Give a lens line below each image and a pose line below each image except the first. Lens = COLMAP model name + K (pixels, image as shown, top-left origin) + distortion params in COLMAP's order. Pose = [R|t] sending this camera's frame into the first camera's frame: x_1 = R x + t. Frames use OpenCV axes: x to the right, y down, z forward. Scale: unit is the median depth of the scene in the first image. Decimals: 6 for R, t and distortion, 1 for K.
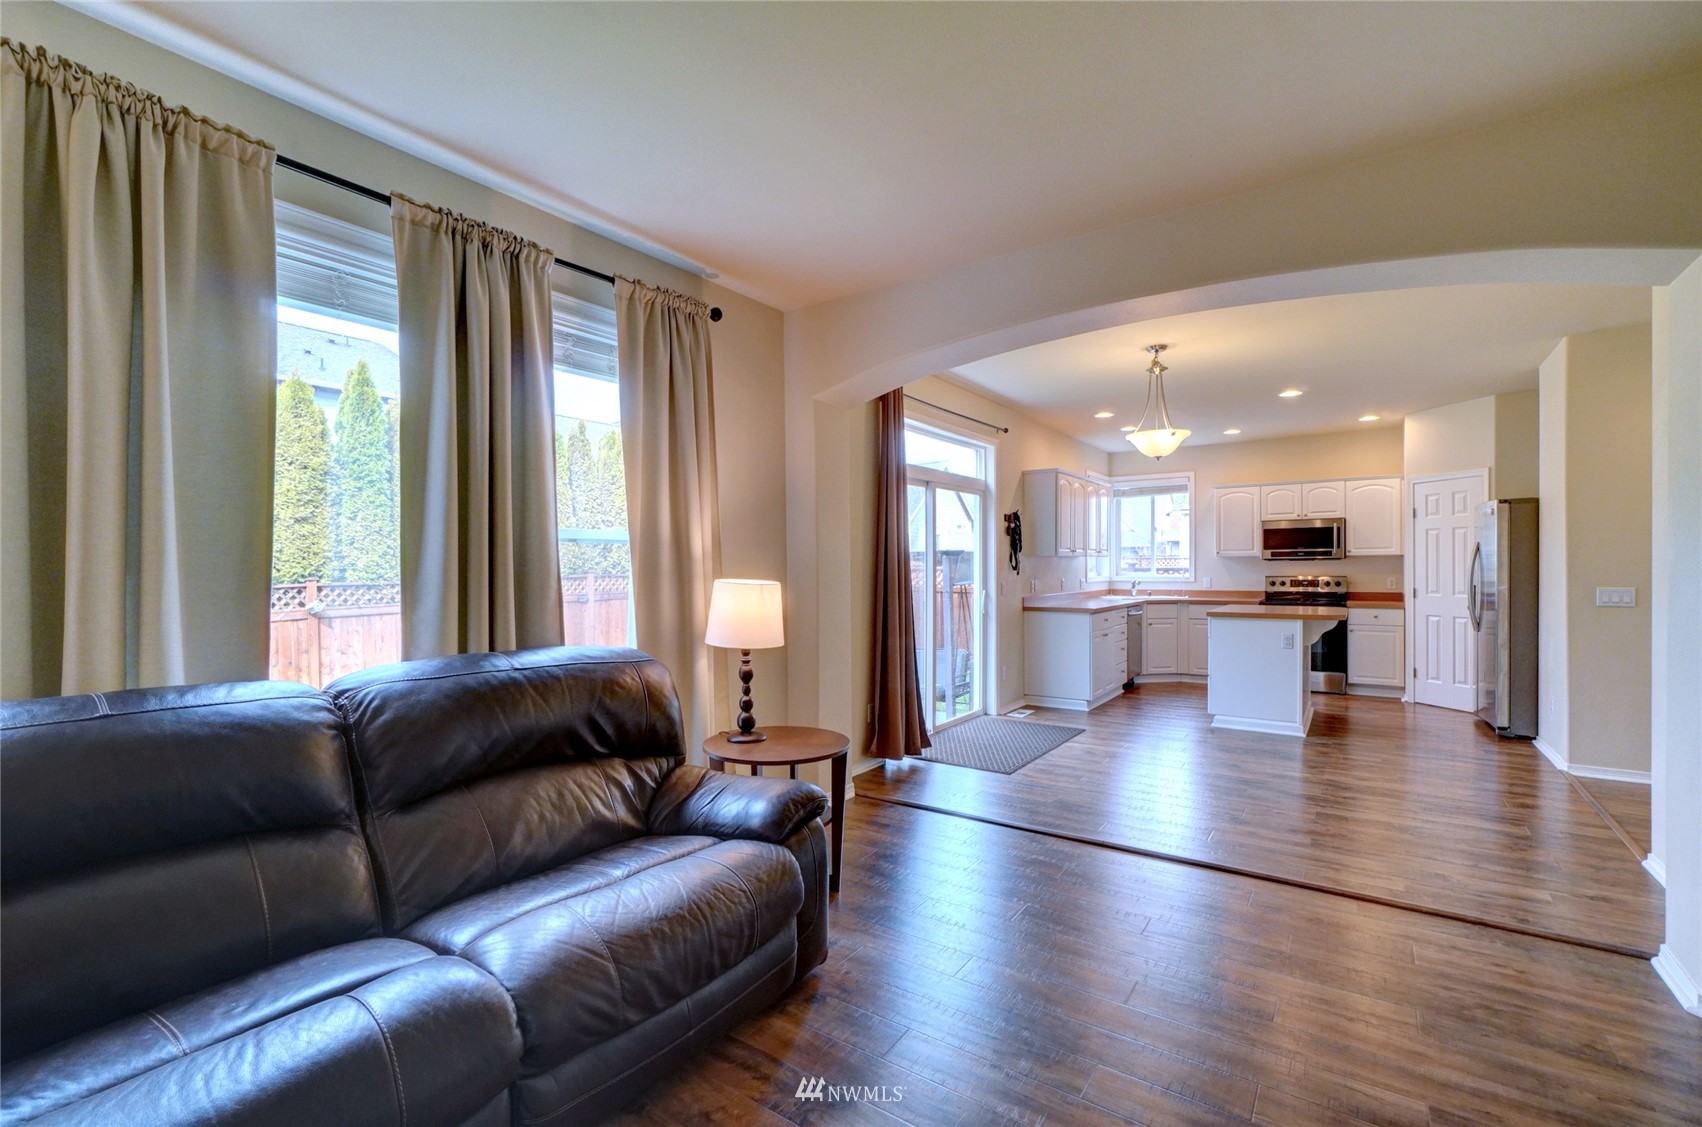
lens RADIAL K [[756.2, 0, 835.5], [0, 756.2, 570.8], [0, 0, 1]] dist [-0.007617, 0.005165]
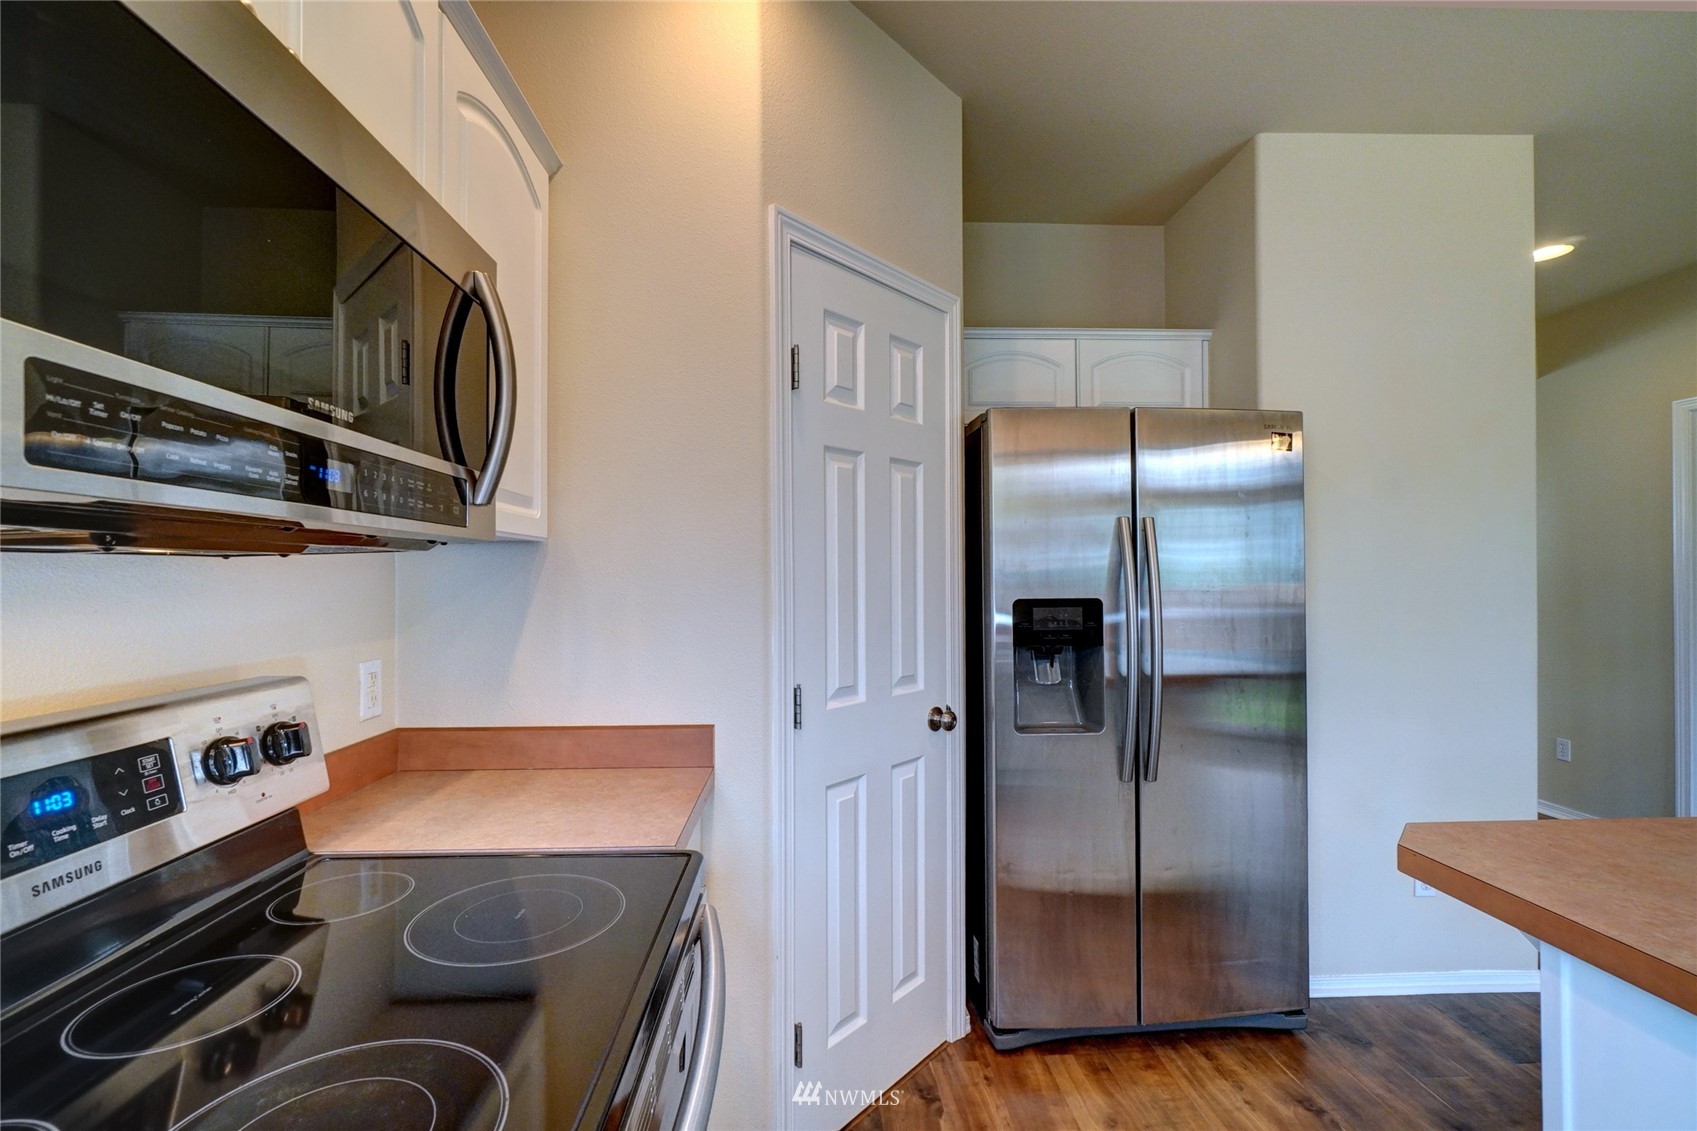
lens RADIAL K [[754.0, 0, 846.1], [0, 754.0, 571.0], [0, 0, 1]] dist [-0.007617, 0.005165]
pose [[-0.622291, 0.018029, 0.782578, 0.499637], [0.012922, 0.999835, -0.012760, -0.008816], [-0.782679, 0.002172, -0.622422, 0.986828]]
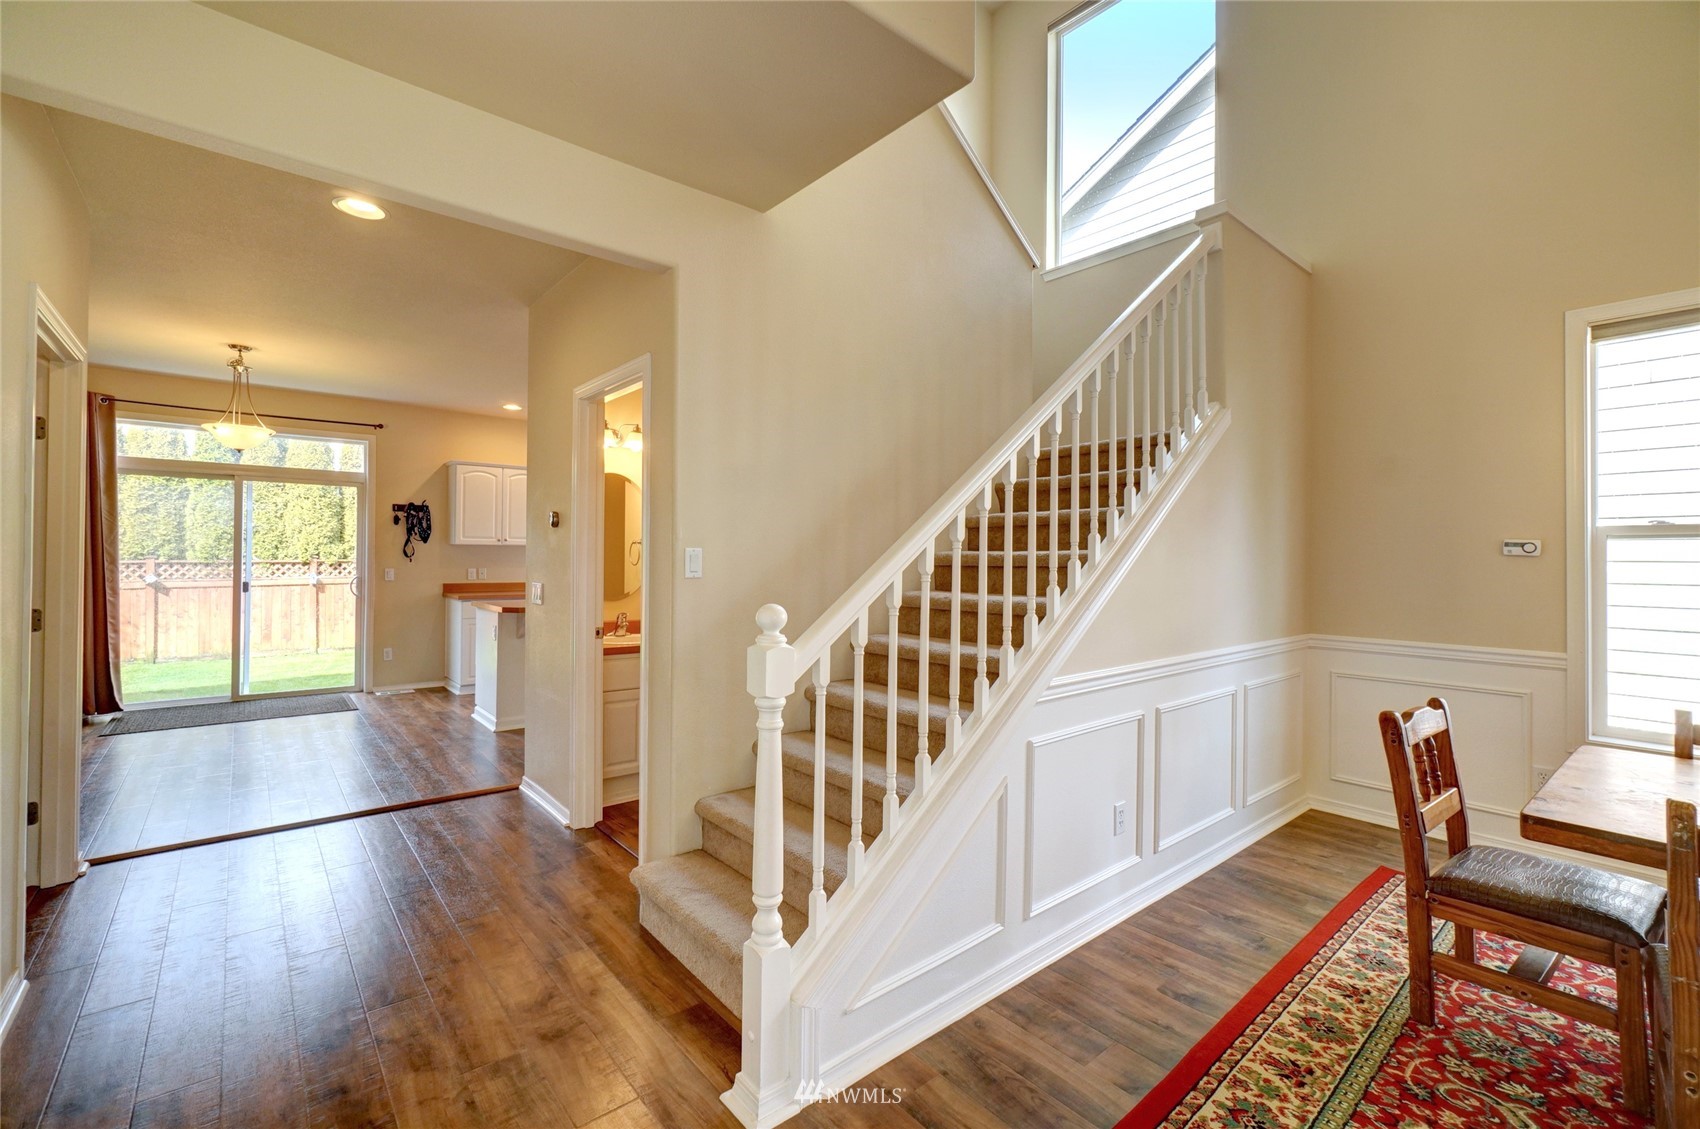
lens RADIAL K [[730.8, 0, 842.3], [0, 730.8, 554.6], [0, 0, 1]] dist [-0.002759, 0.000087]
pose [[0.966602, 0.016316, -0.255764, 0.915184], [-0.019149, 0.999780, -0.008588, -0.006009], [0.255567, 0.013199, 0.966701, 0.140297]]
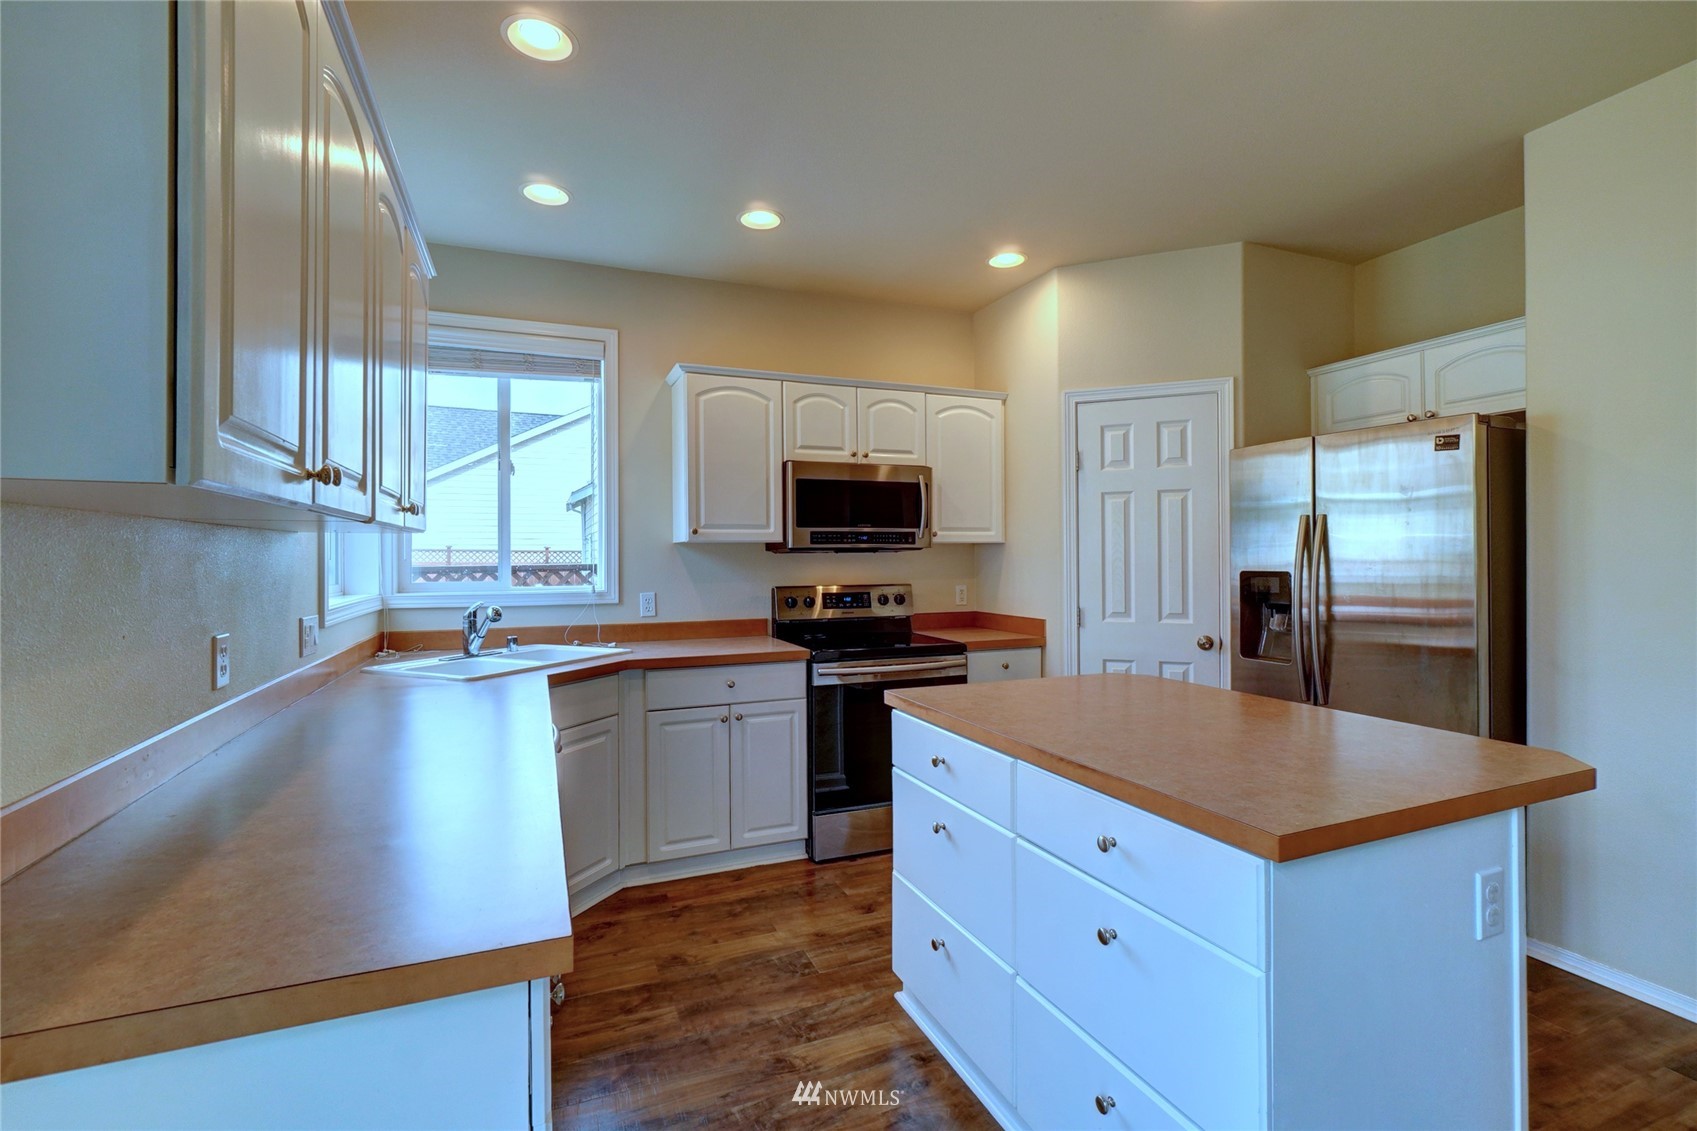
lens RADIAL K [[754.0, 0, 850.0], [0, 754.0, 553.2], [0, 0, 1]] dist [-0.007617, 0.005165]
pose [[0.529713, 0.009477, 0.848124, 0.219029], [0.004653, 0.999890, -0.014079, -0.006576], [-0.848164, 0.011404, 0.529611, 0.748942]]
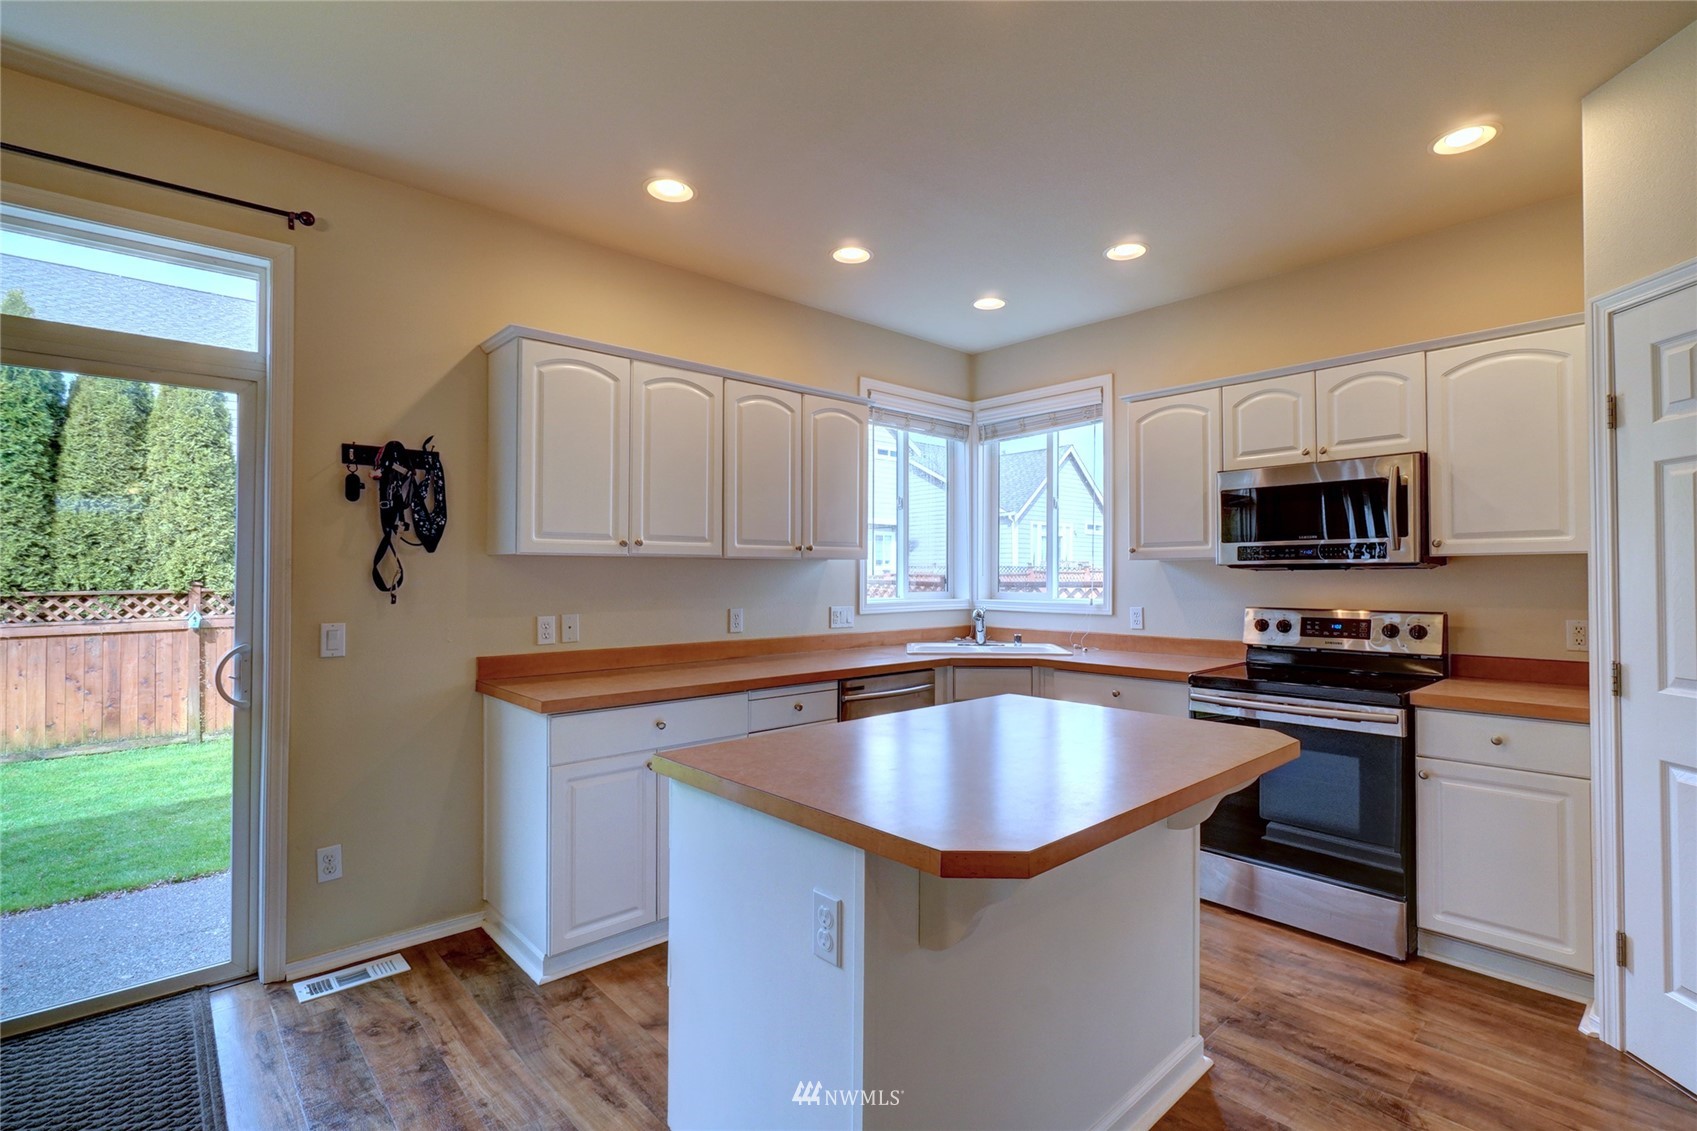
lens RADIAL K [[790.1, 0, 873.5], [0, 790.1, 559.9], [0, 0, 1]] dist [-0.006855, 0.003420]
pose [[0.979785, 0.002464, -0.200036, 0.471535], [-0.007177, 0.999713, -0.022841, -0.007624], [0.199922, 0.023815, 0.979522, 0.553194]]
